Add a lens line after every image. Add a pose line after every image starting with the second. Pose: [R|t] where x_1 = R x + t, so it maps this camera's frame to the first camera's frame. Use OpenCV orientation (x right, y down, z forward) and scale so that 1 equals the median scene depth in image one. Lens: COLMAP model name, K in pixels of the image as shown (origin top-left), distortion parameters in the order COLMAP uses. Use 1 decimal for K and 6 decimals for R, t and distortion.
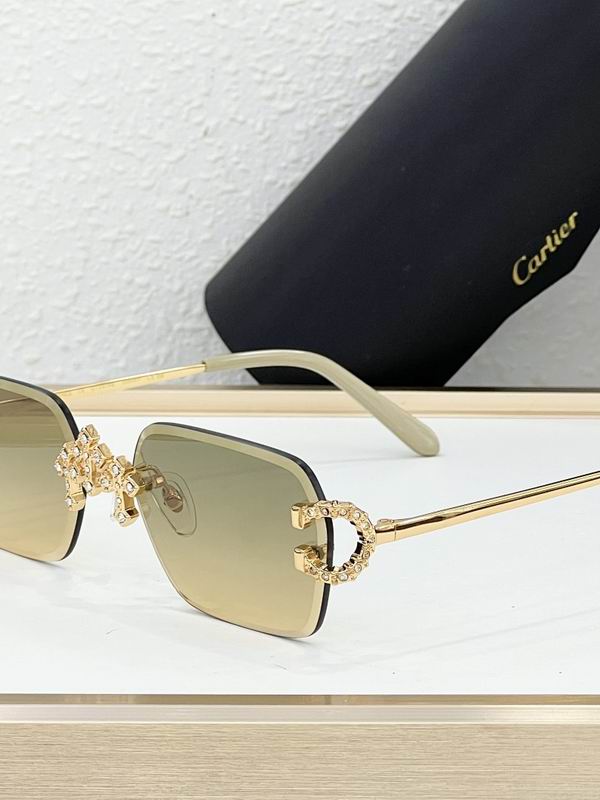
lens RADIAL K [[2958.6, 0, 300.0], [0, 2958.6, 400.0], [0, 0, 1]] dist [-0.180785, 1.783944]
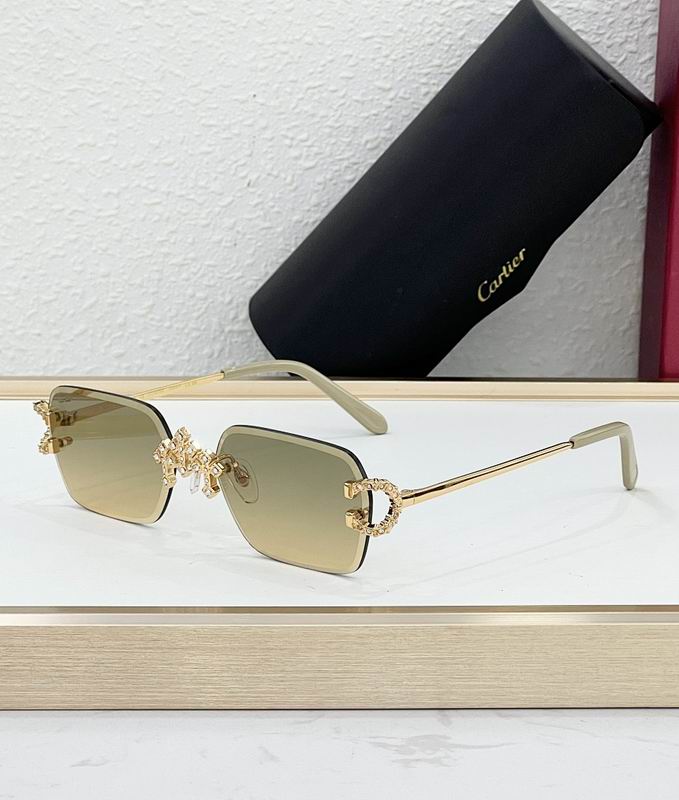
lens RADIAL K [[2626.6, 0, 339.5], [0, 2626.6, 400.0], [0, 0, 1]] dist [-0.039167, 5.937996]
pose [[0.999941, -0.003035, 0.010410, -0.003678], [0.002790, 0.999721, 0.023465, -0.020811], [-0.010478, -0.023435, 0.999670, -0.187846]]
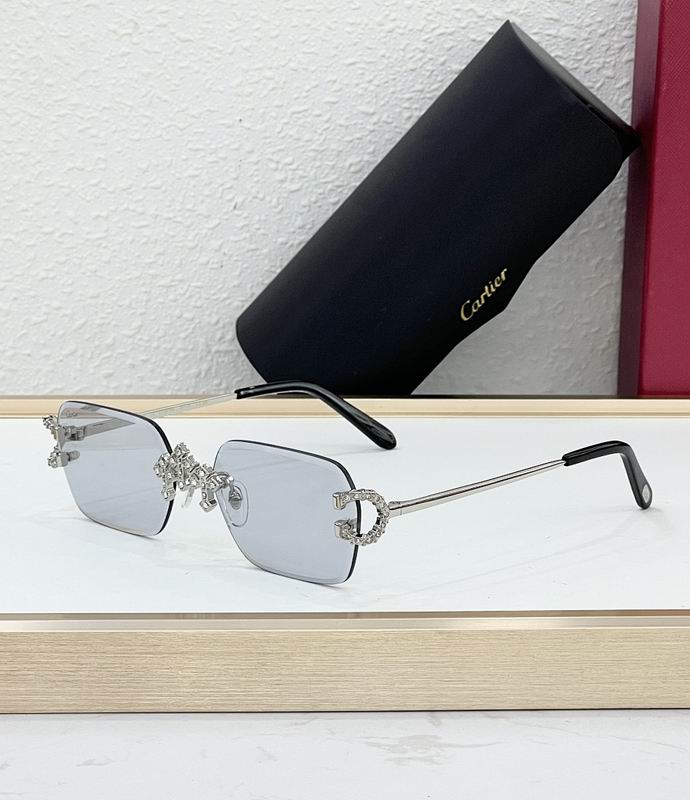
lens RADIAL K [[2663.7, 0, 345.0], [0, 2663.7, 400.0], [0, 0, 1]] dist [-0.069704, 6.861989]
pose [[0.999689, -0.006314, 0.024125, -0.011522], [0.006011, 0.999903, 0.012574, -0.016708], [-0.024202, -0.012425, 0.999630, -0.227933]]
